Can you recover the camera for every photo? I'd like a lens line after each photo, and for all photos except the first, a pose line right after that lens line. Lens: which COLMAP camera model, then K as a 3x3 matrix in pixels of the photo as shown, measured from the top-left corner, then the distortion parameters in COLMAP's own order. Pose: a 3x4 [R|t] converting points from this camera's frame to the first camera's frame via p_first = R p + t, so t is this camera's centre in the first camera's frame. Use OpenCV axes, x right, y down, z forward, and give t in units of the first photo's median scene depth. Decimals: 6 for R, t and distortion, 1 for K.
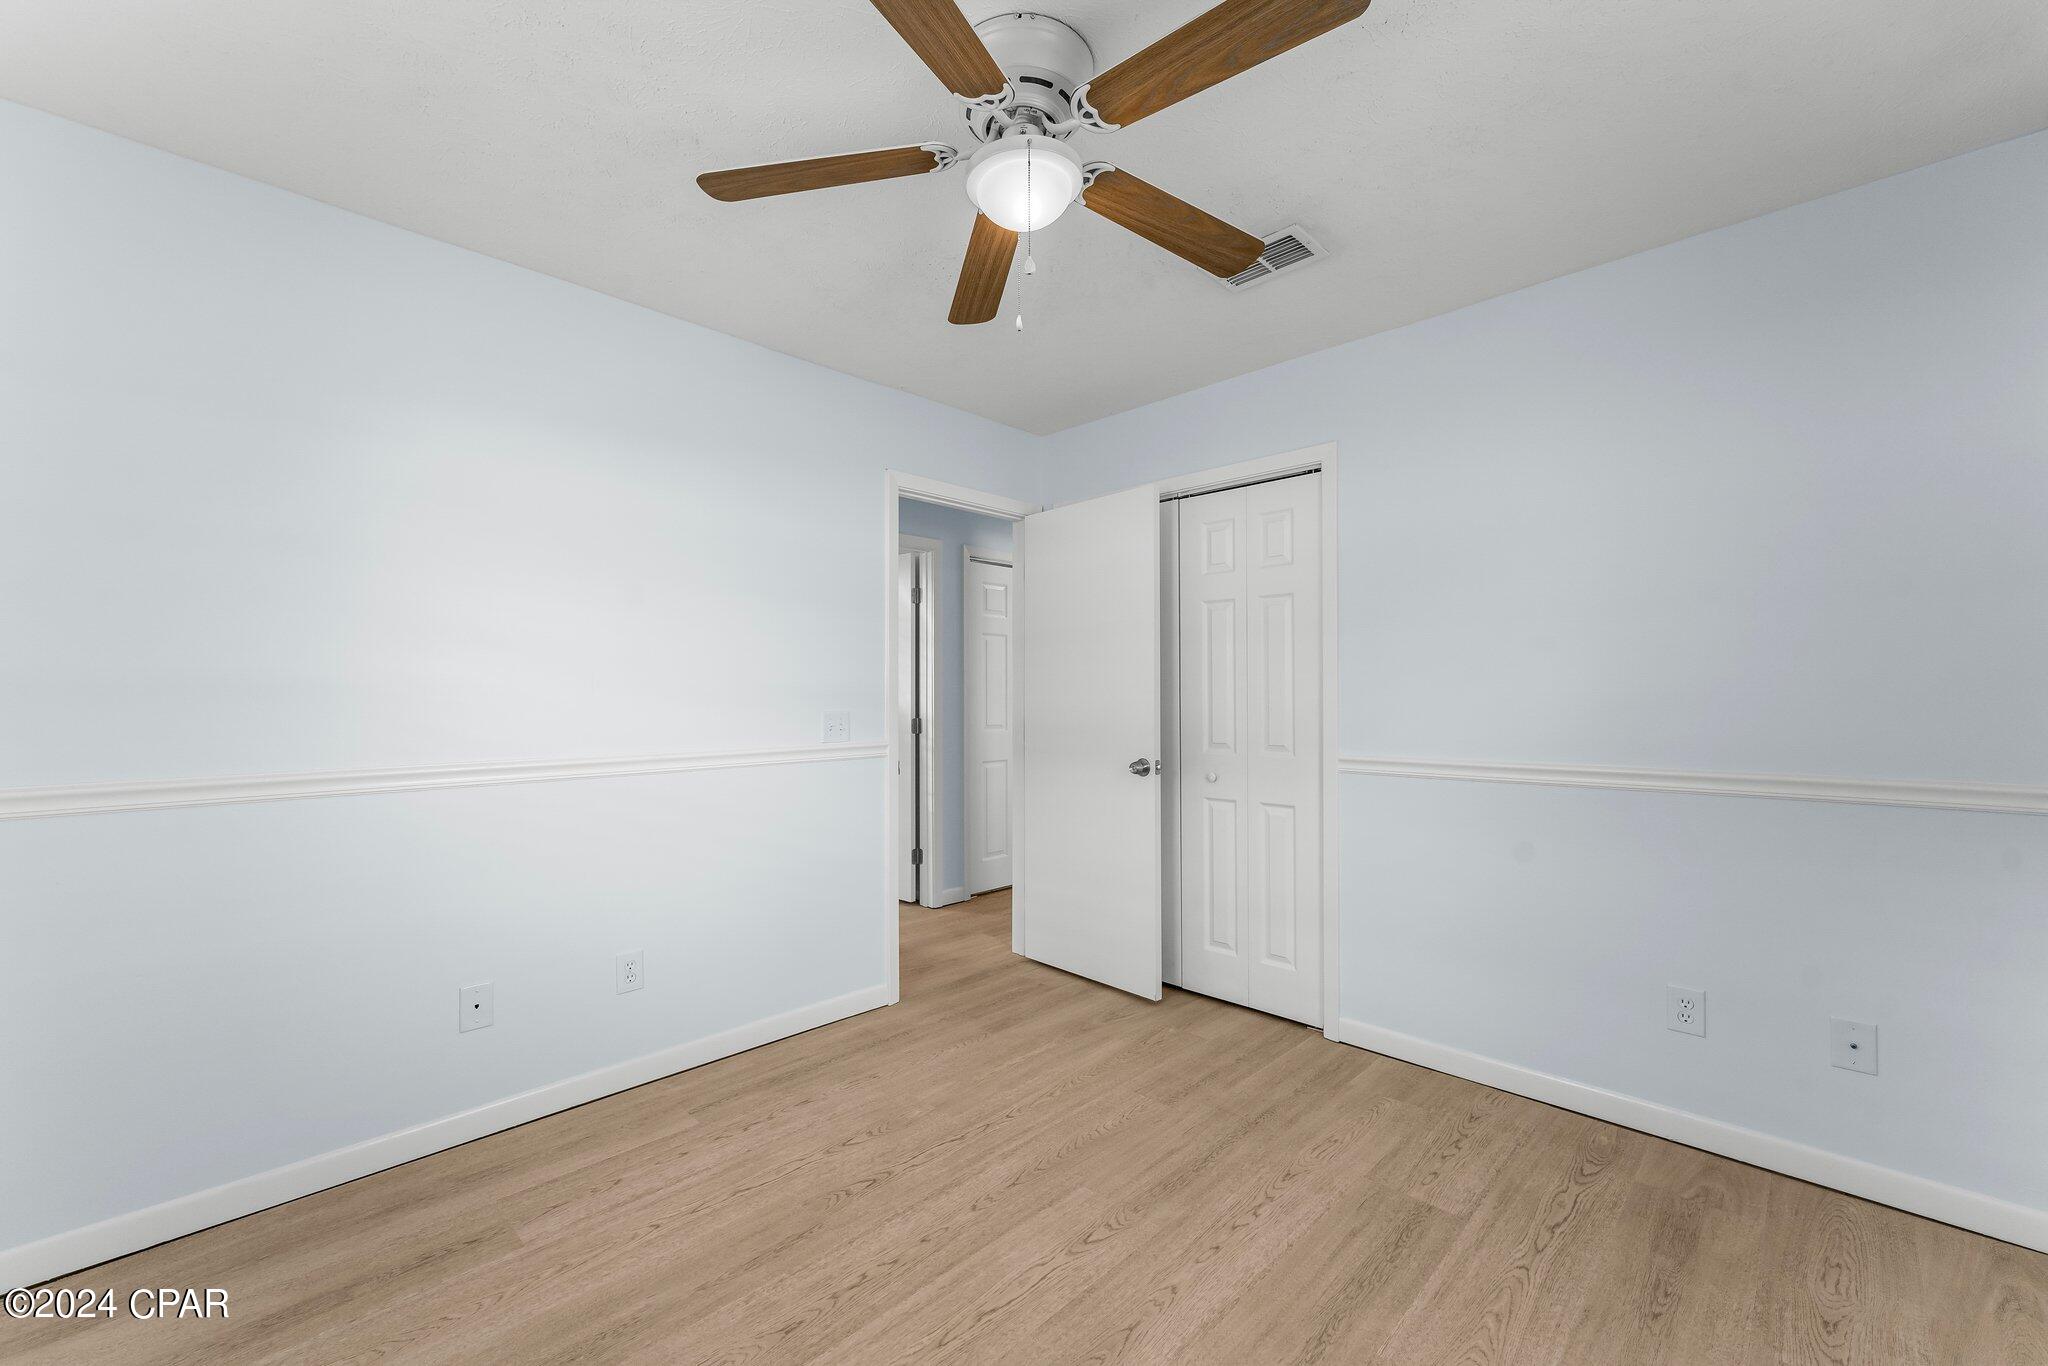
lens RADIAL K [[824.6, 0, 1020.0], [0, 824.6, 687.5], [0, 0, 1]] dist [-0.000661, -0.000073]
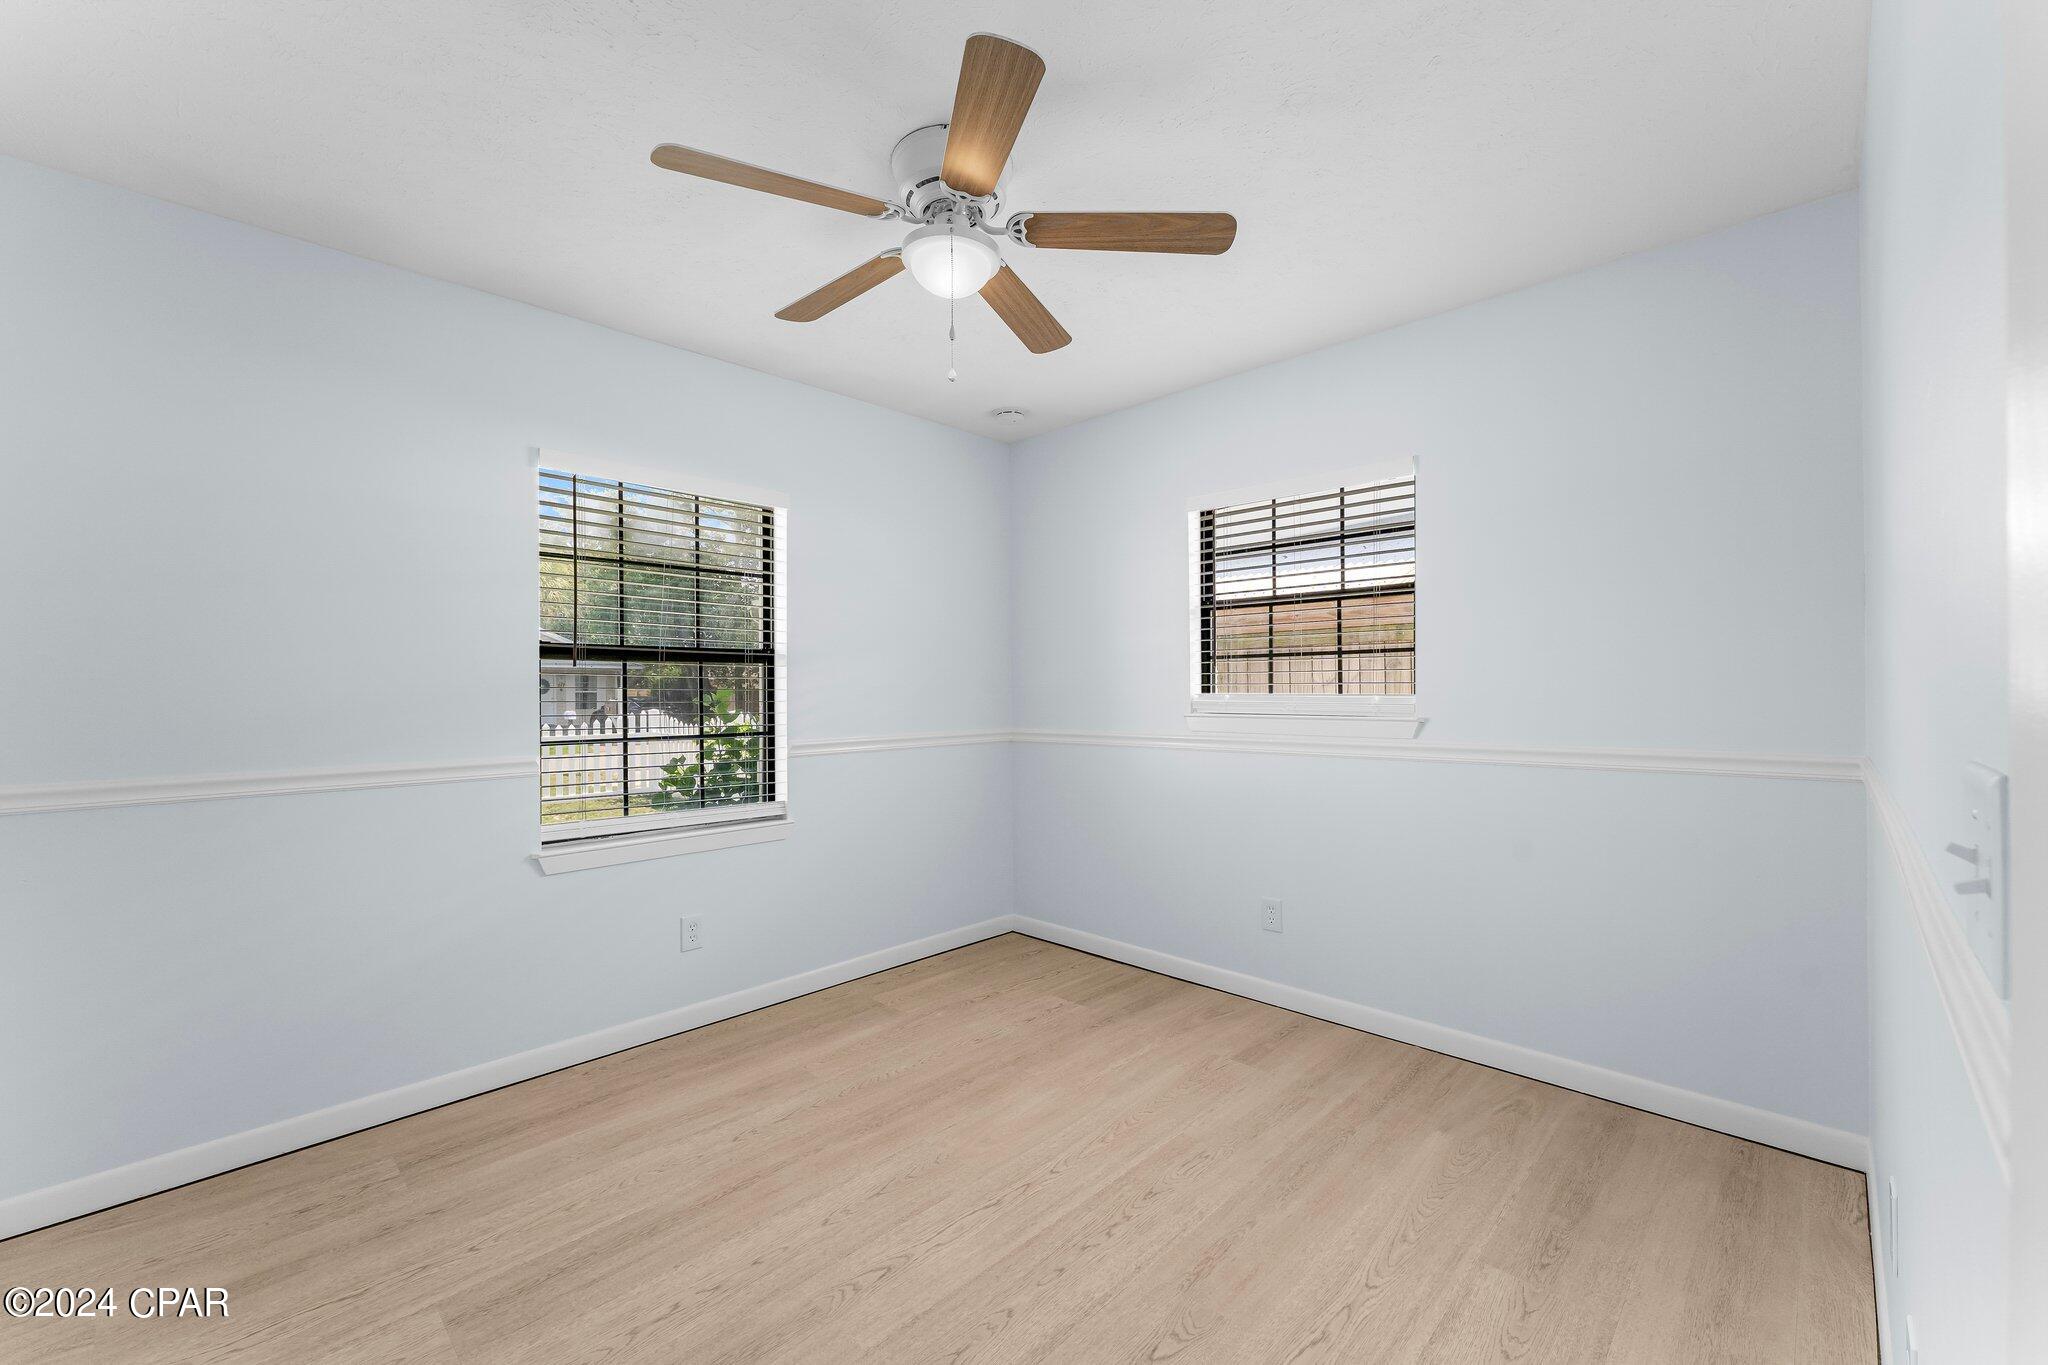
lens RADIAL K [[824.6, 0, 1020.0], [0, 824.6, 687.0], [0, 0, 1]] dist [-0.000661, -0.000073]
pose [[-0.999928, 0.011411, -0.003763, -0.076256], [0.011441, 0.999902, -0.008105, 0.016476], [0.003670, -0.008147, -0.999960, 1.998501]]
